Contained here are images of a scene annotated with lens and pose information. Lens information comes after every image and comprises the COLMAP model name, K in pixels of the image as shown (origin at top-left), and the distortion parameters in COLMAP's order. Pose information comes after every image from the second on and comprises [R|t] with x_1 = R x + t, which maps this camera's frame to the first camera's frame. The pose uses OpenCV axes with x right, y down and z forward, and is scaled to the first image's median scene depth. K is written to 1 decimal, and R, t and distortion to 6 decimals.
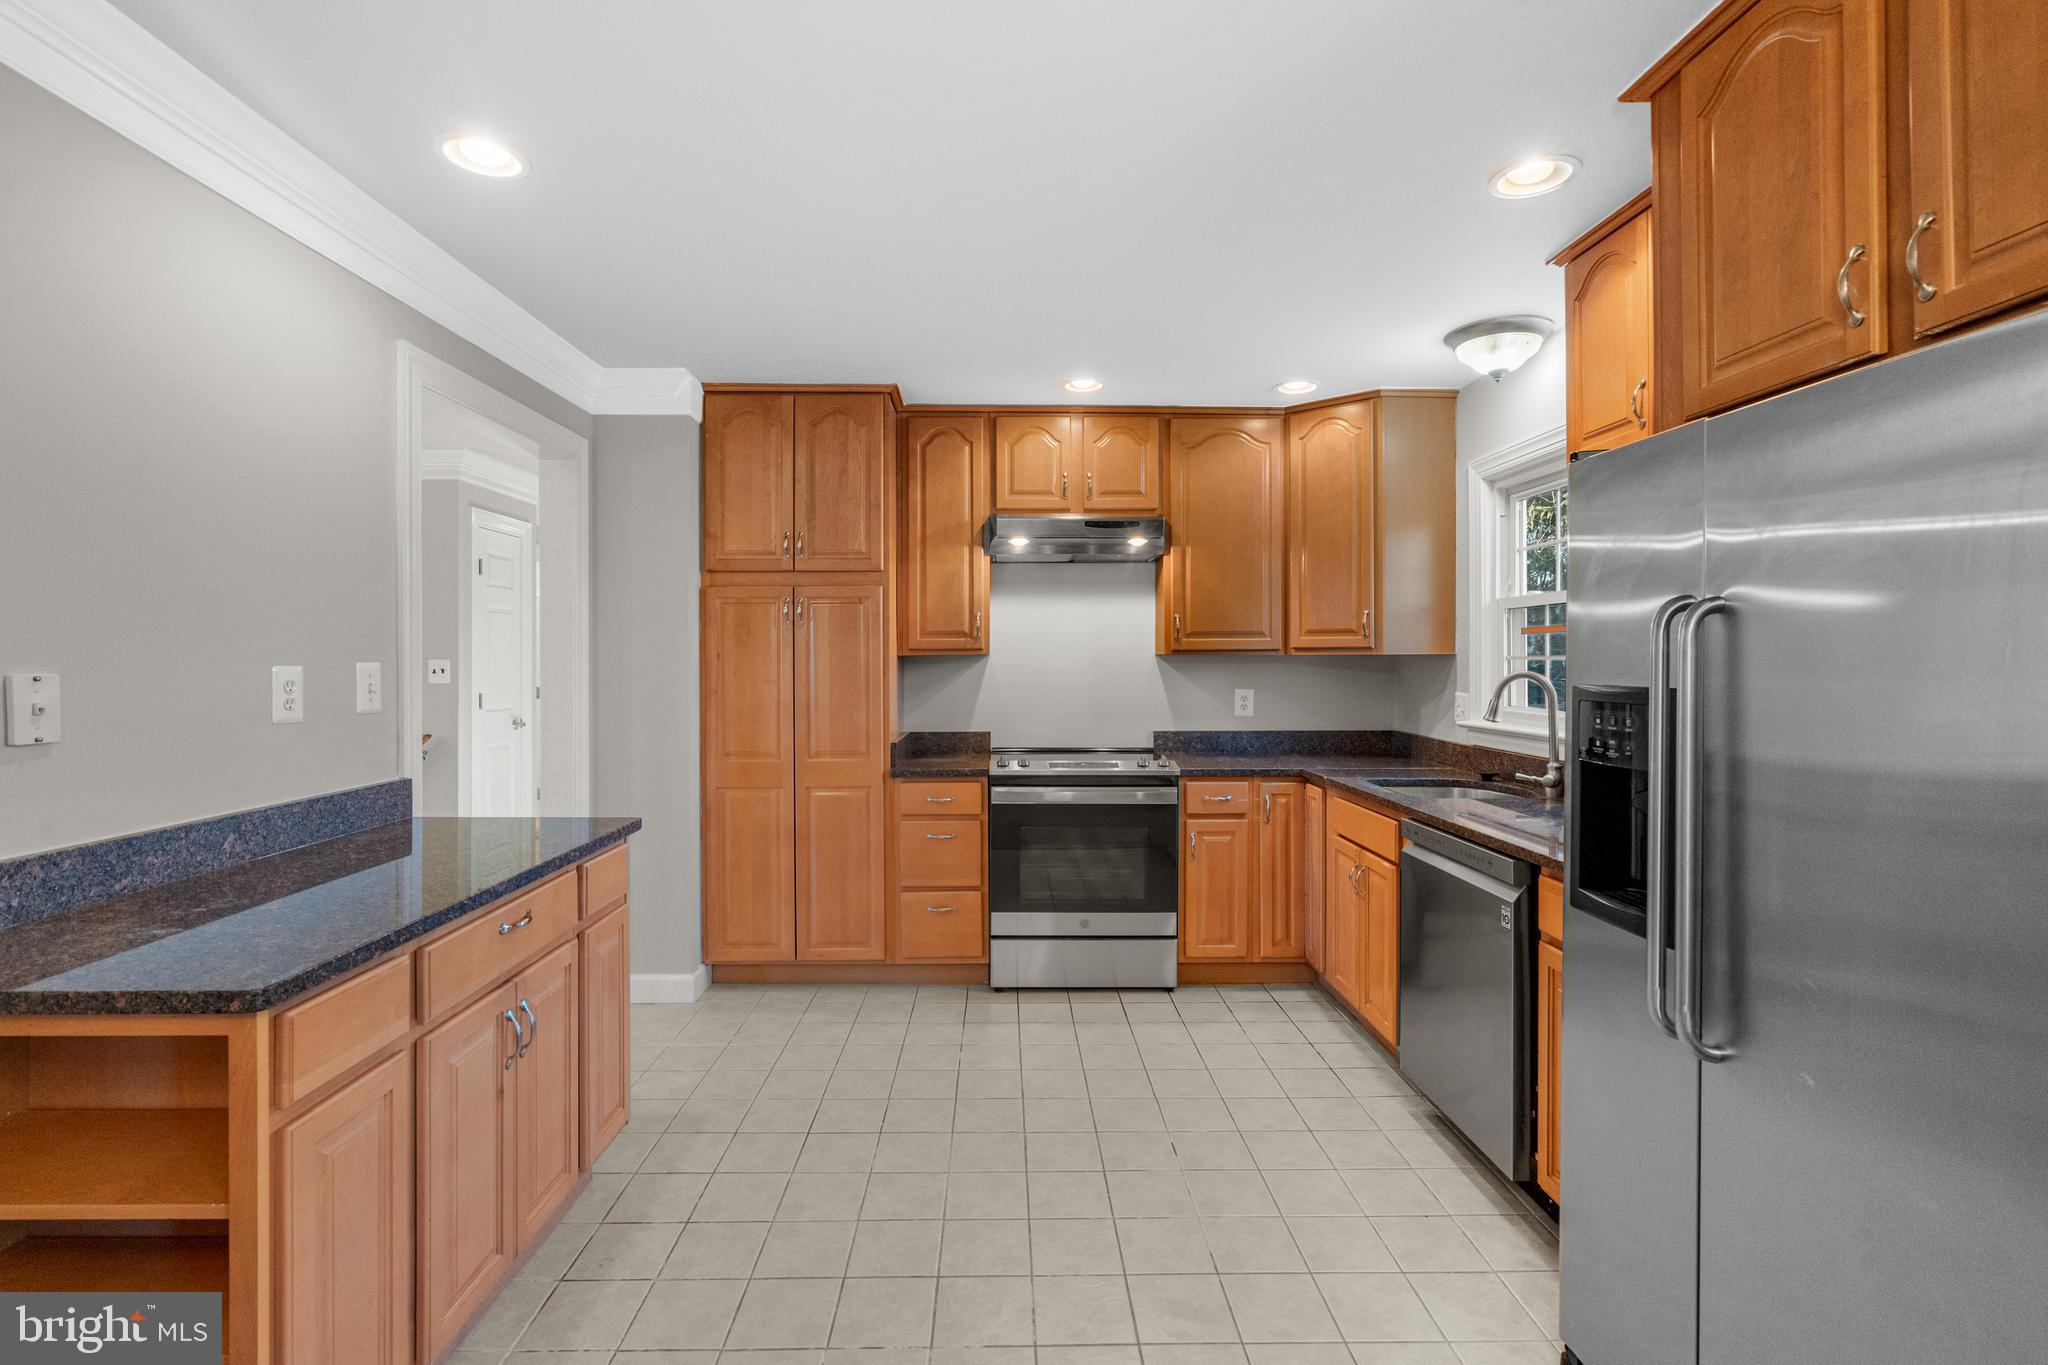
lens RADIAL K [[931.9, 0, 1021.2], [0, 931.9, 662.4], [0, 0, 1]] dist [-0.002099, 0.000231]
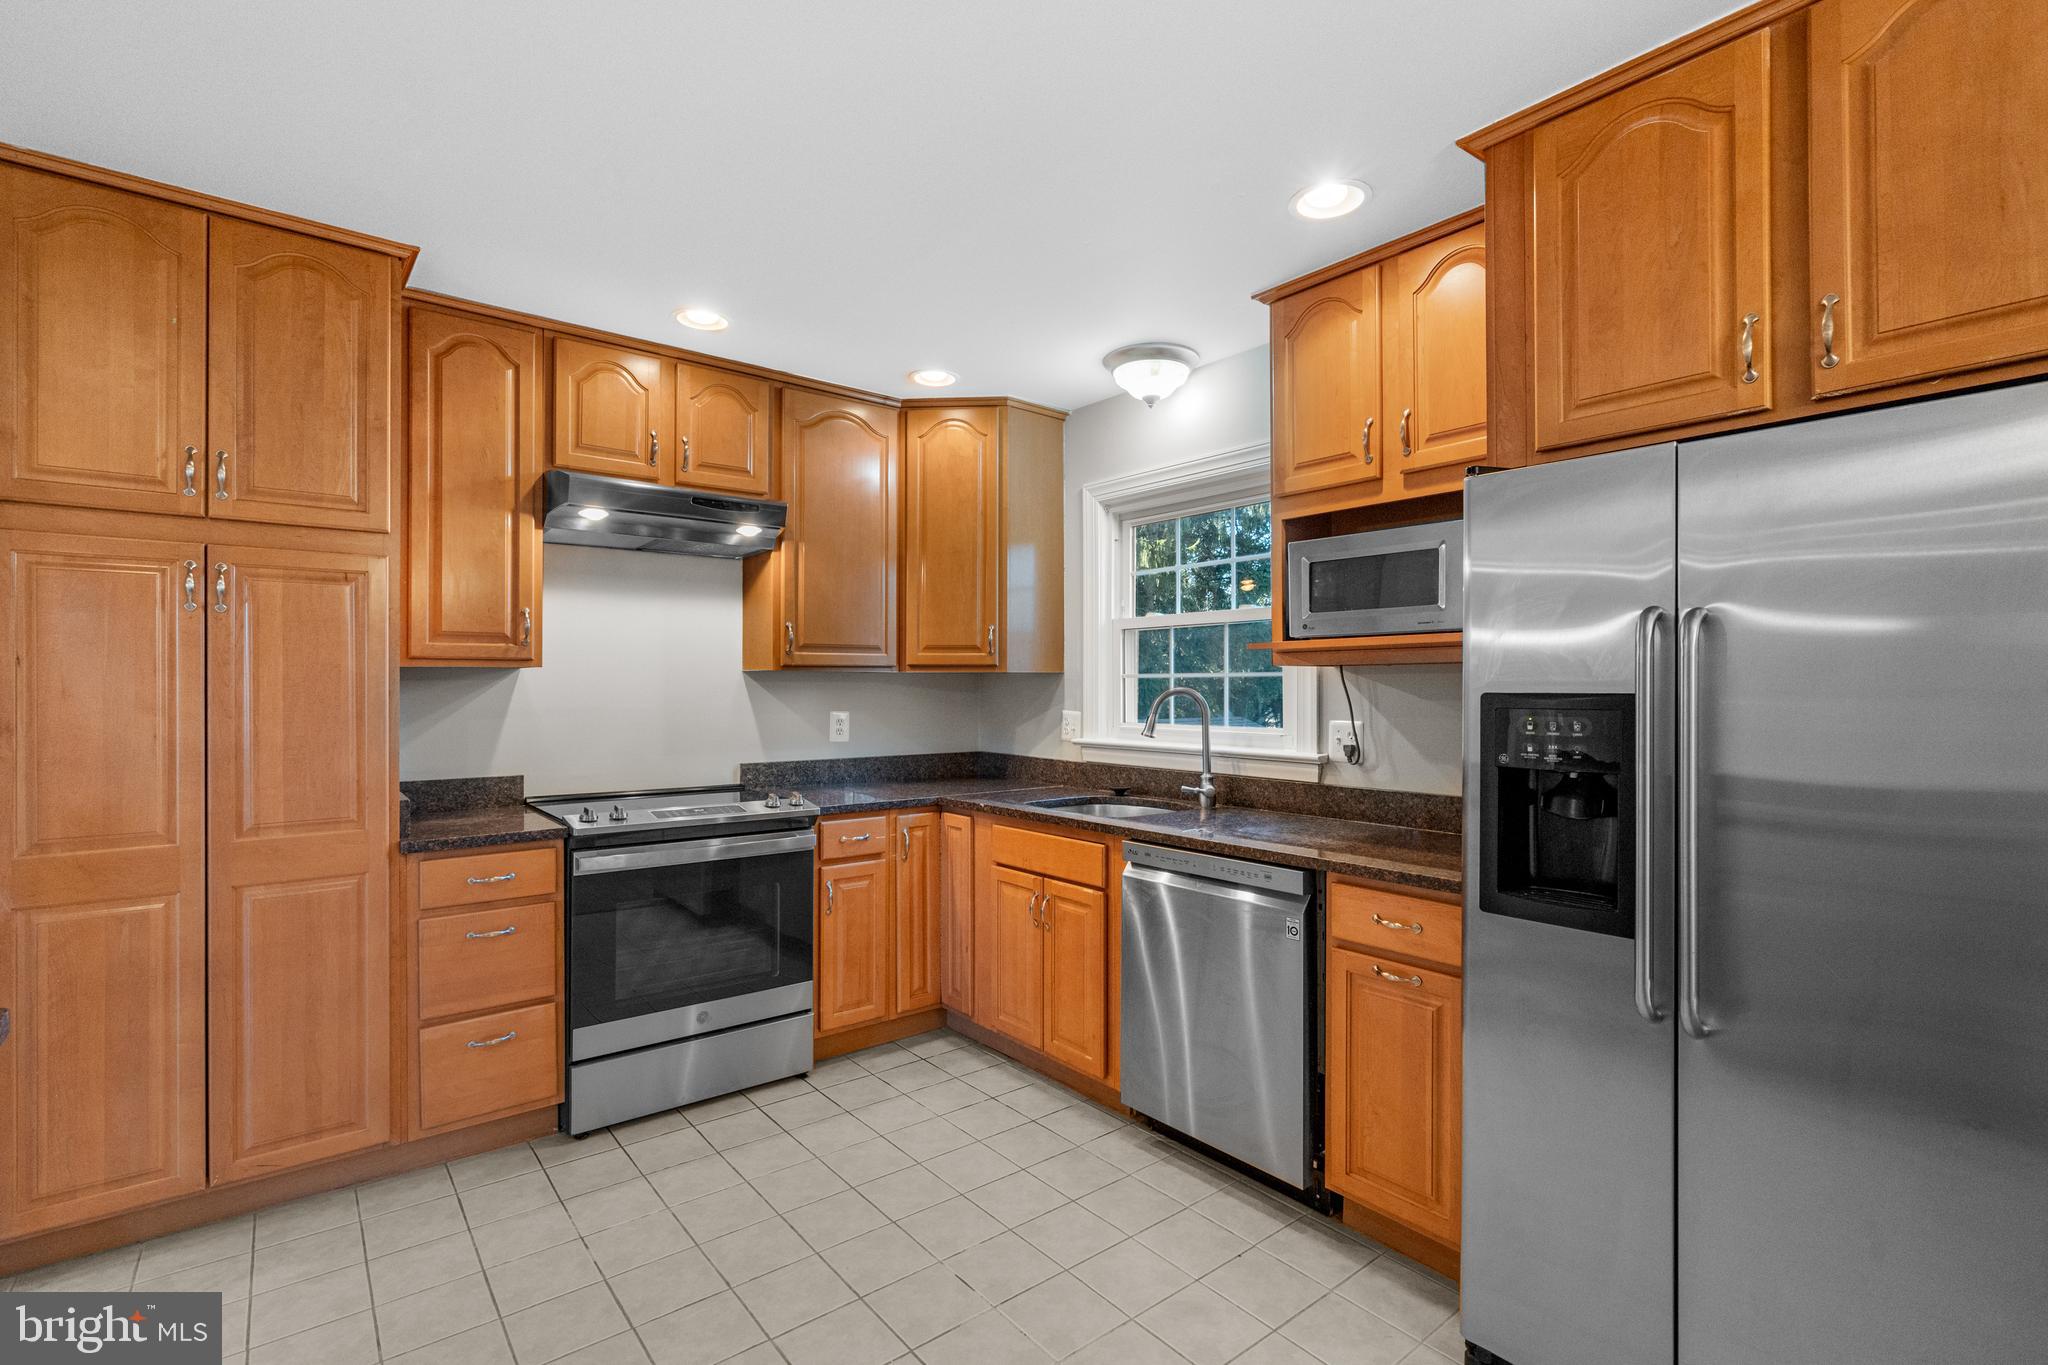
lens RADIAL K [[936.9, 0, 1016.2], [0, 936.9, 685.6], [0, 0, 1]] dist [0.001541, 0.000791]
pose [[0.792827, 0.002345, 0.609442, -0.198561], [-0.000180, 0.999993, -0.003613, 0.008721], [-0.609446, 0.002755, 0.792823, 0.225023]]
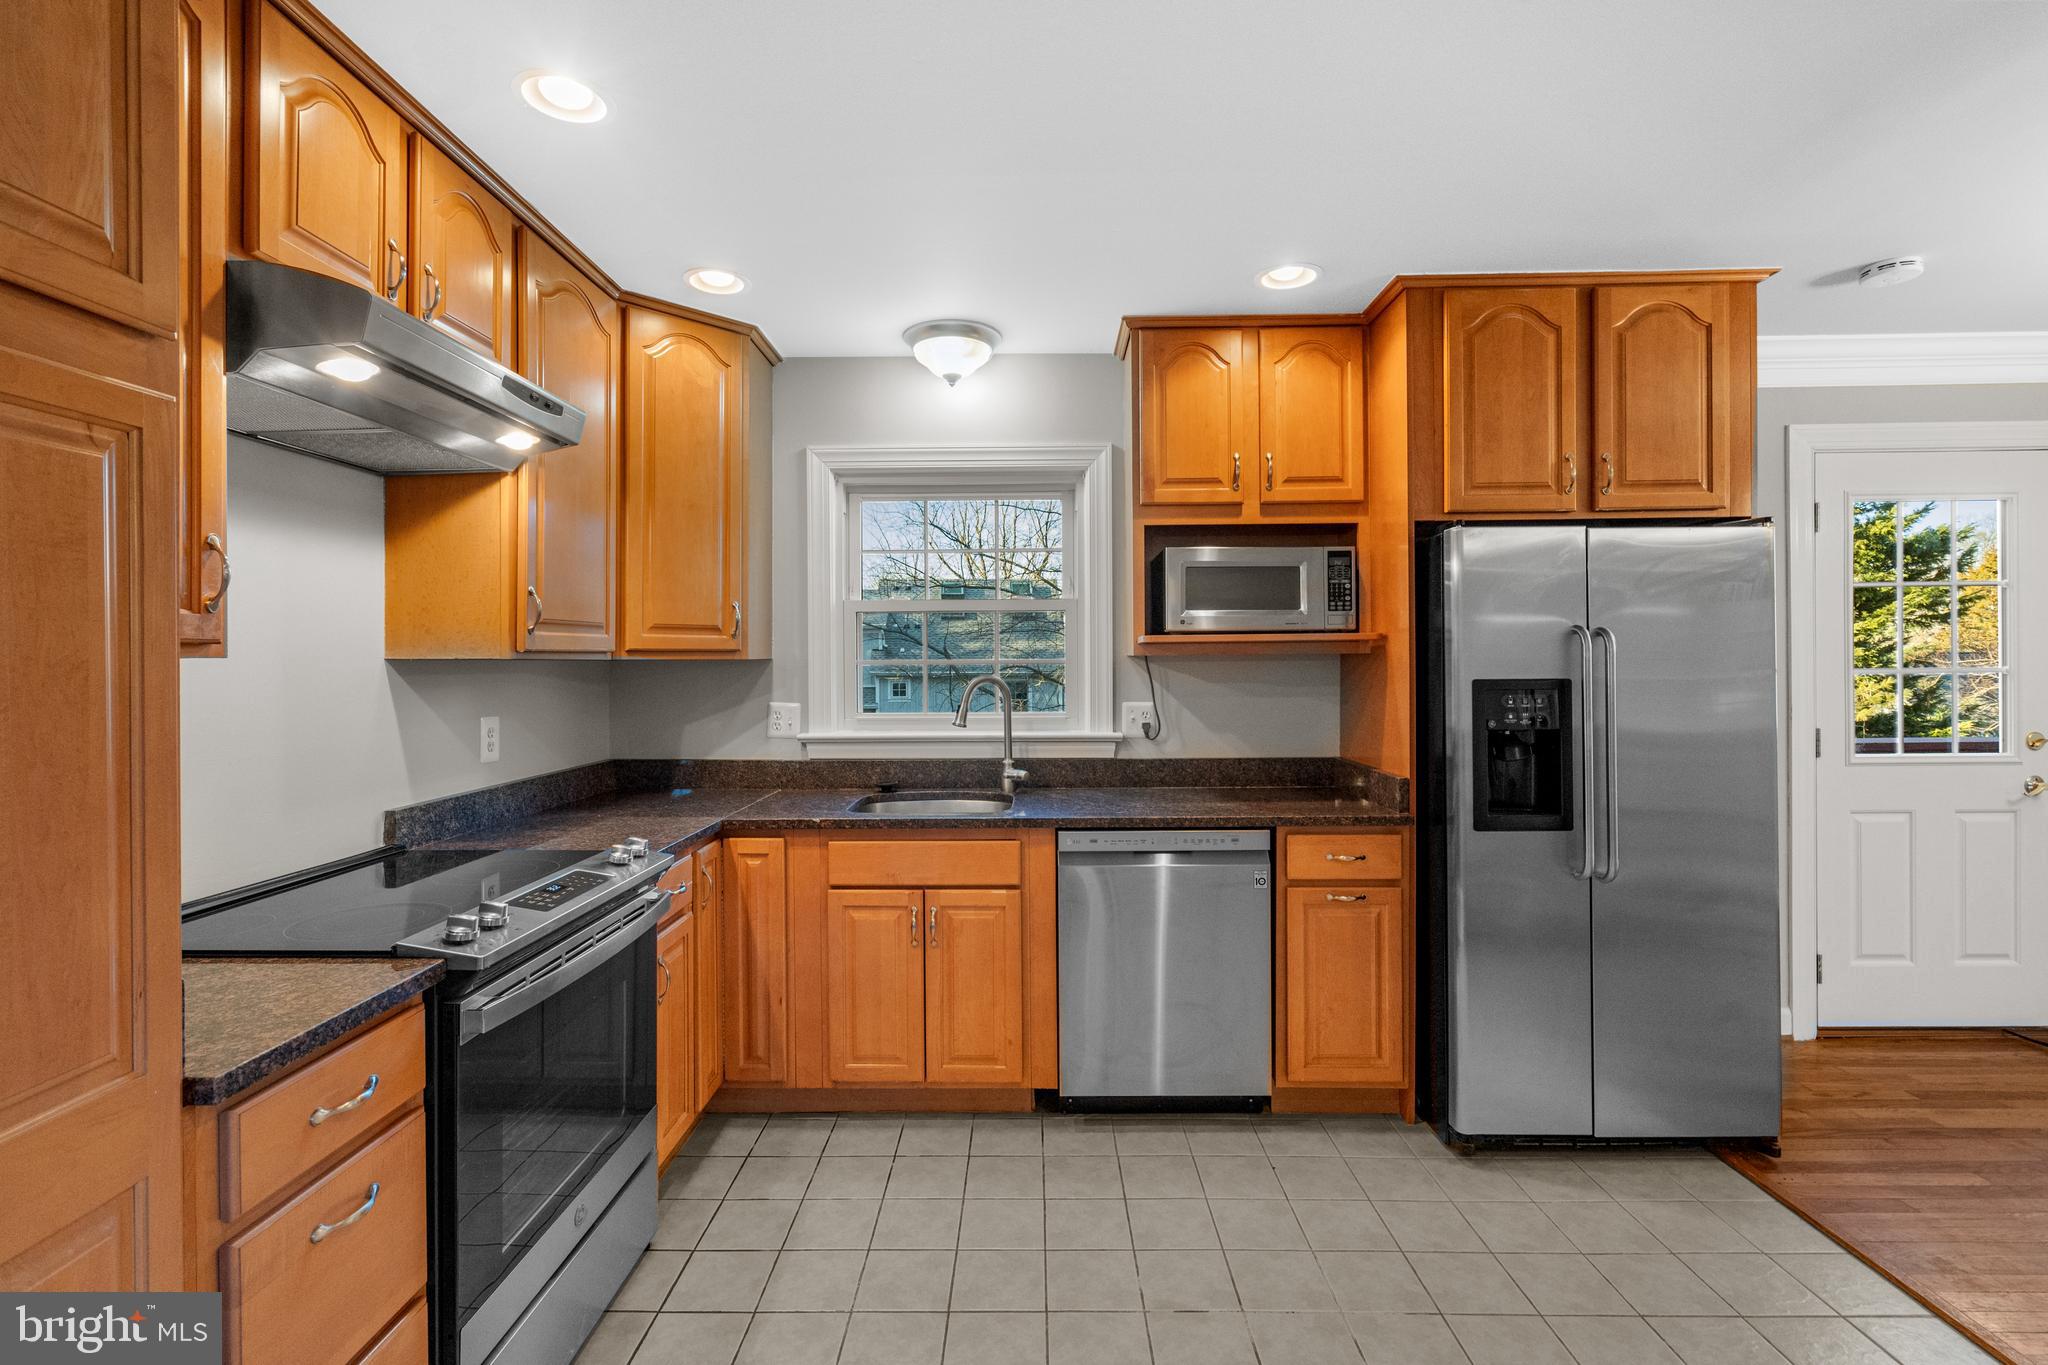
lens RADIAL K [[931.9, 0, 1021.2], [0, 931.9, 662.4], [0, 0, 1]] dist [-0.002099, 0.000231]
pose [[0.034951, -0.000964, 0.999389, -0.403268], [0.008285, 0.999965, 0.000674, -0.004466], [-0.999355, 0.008257, 0.034957, 0.745619]]
